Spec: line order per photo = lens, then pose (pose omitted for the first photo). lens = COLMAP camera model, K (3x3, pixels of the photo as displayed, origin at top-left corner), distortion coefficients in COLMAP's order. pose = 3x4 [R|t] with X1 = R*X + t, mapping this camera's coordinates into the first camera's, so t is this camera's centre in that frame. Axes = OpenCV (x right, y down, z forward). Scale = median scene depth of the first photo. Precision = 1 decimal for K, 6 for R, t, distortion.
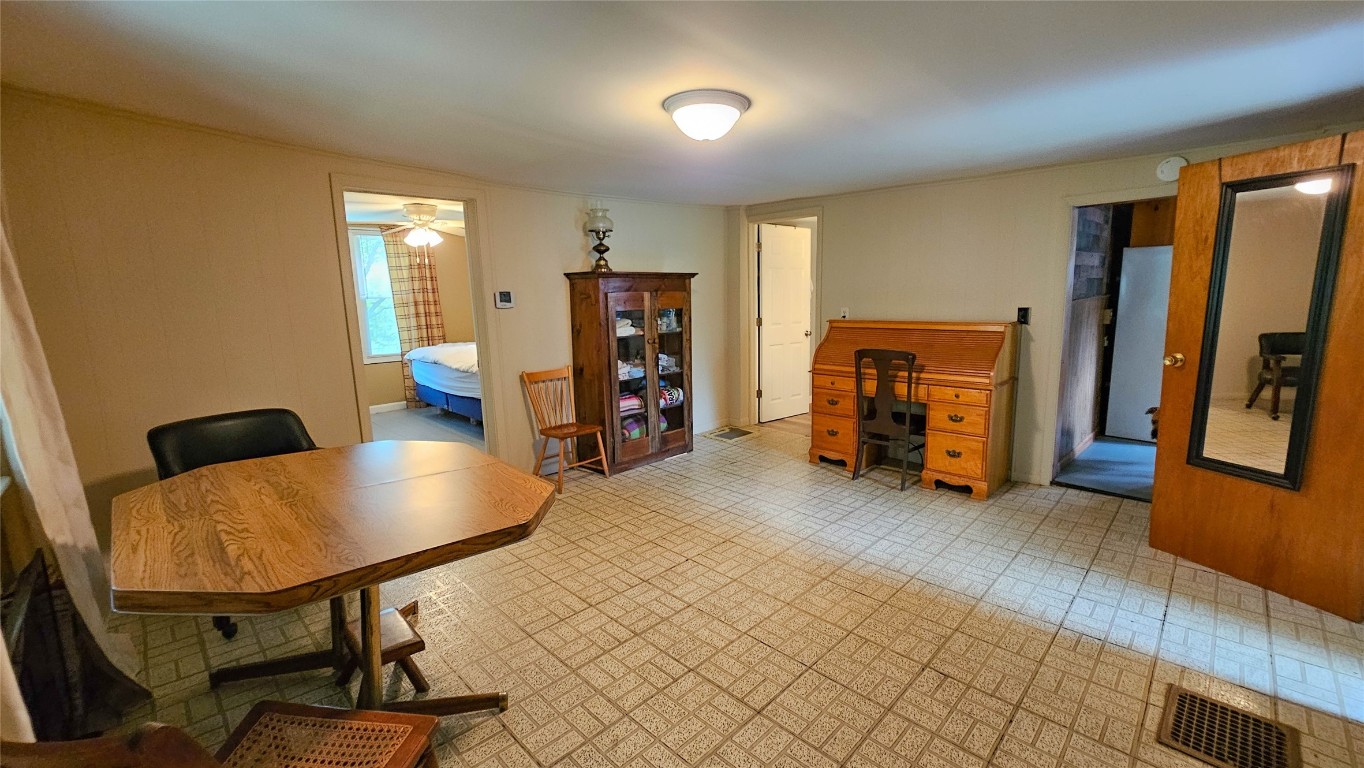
lens RADIAL K [[556.2, 0, 694.6], [0, 556.2, 381.5], [0, 0, 1]] dist [0.002059, 0.000026]
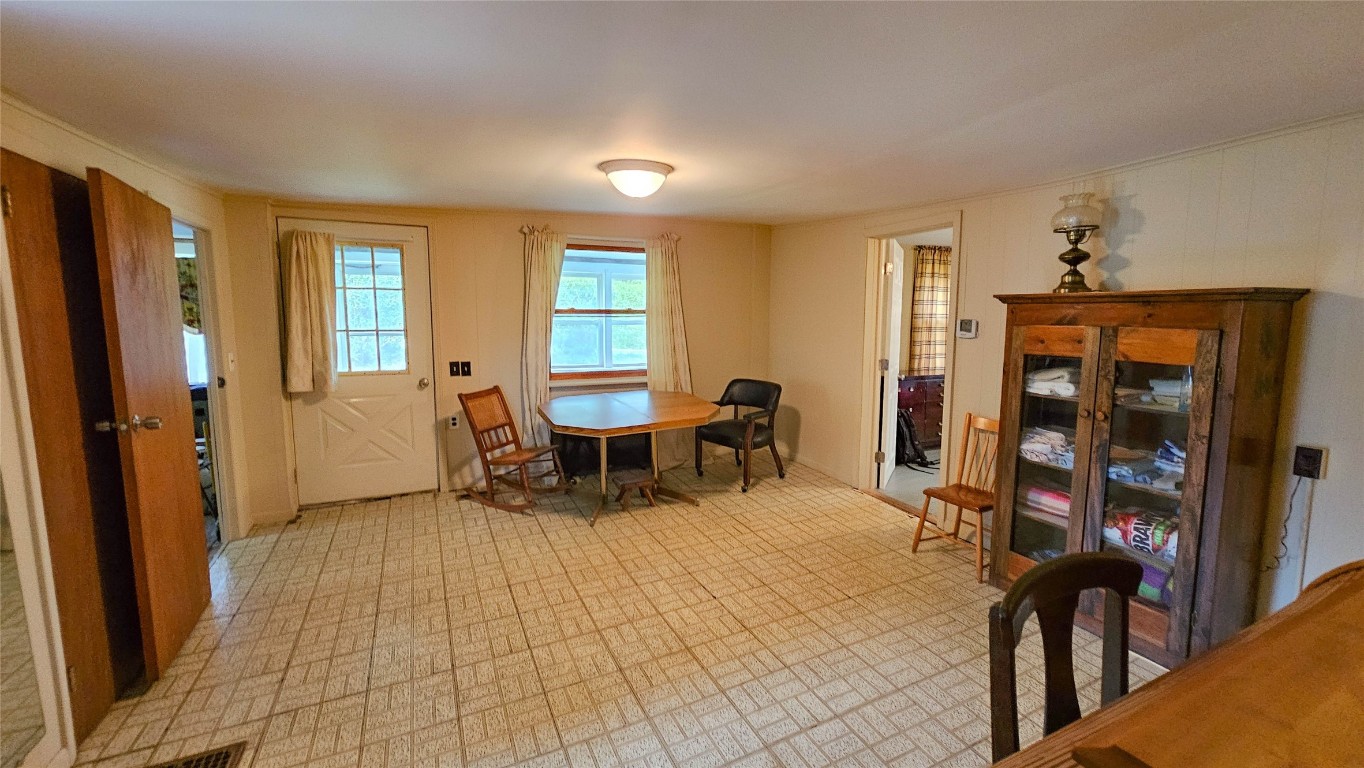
lens RADIAL K [[556.2, 0, 693.5], [0, 556.2, 381.0], [0, 0, 1]] dist [0.002059, 0.000026]
pose [[-0.332682, 0.134300, -0.933427, 0.704962], [-0.145097, 0.970732, 0.191381, -0.189468], [0.931810, 0.199106, -0.303458, 0.968546]]
